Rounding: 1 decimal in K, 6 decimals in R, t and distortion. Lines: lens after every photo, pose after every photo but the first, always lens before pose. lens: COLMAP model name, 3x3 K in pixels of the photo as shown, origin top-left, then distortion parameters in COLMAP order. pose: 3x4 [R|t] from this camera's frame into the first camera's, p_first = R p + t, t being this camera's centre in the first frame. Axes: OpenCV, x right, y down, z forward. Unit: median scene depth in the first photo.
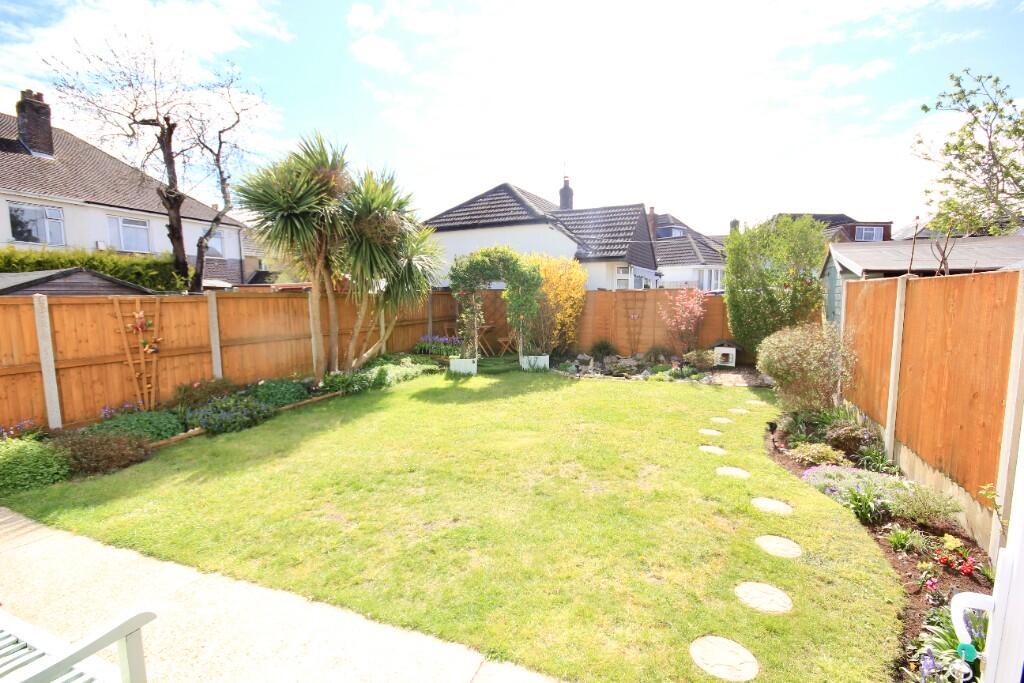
lens RADIAL K [[471.0, 0, 518.5], [0, 471.0, 351.0], [0, 0, 1]] dist [-0.001602, -0.004092]
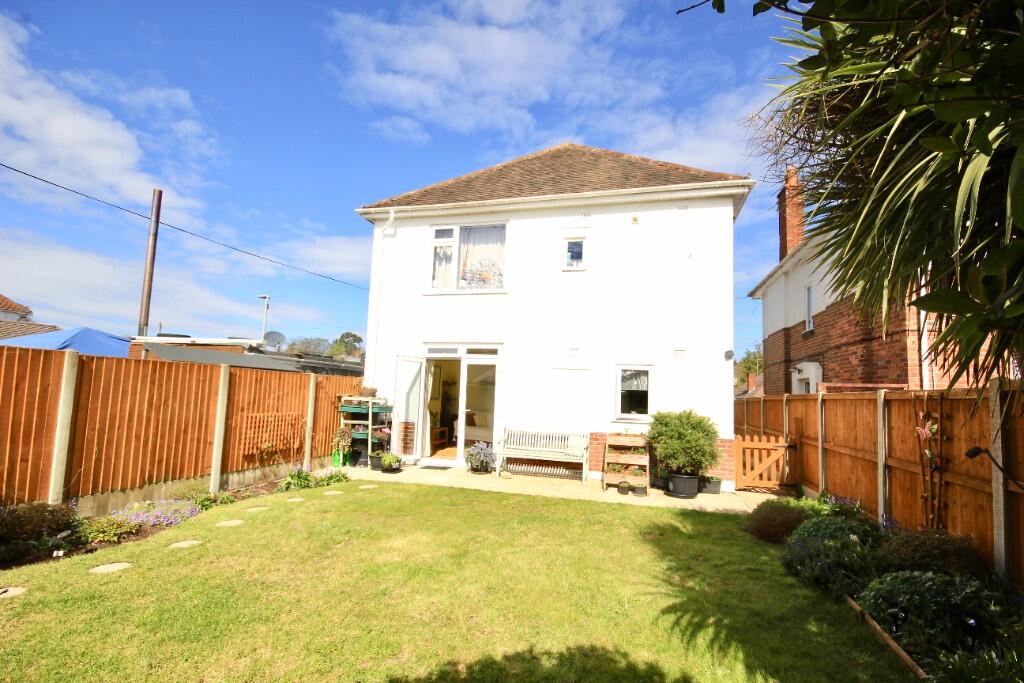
lens RADIAL K [[471.0, 0, 513.8], [0, 471.0, 345.4], [0, 0, 1]] dist [-0.001602, -0.004092]
pose [[-0.992374, -0.038824, -0.116988, -0.059791], [-0.040207, 0.999146, 0.009488, -0.135803], [0.116520, 0.014120, -0.993088, 1.332341]]
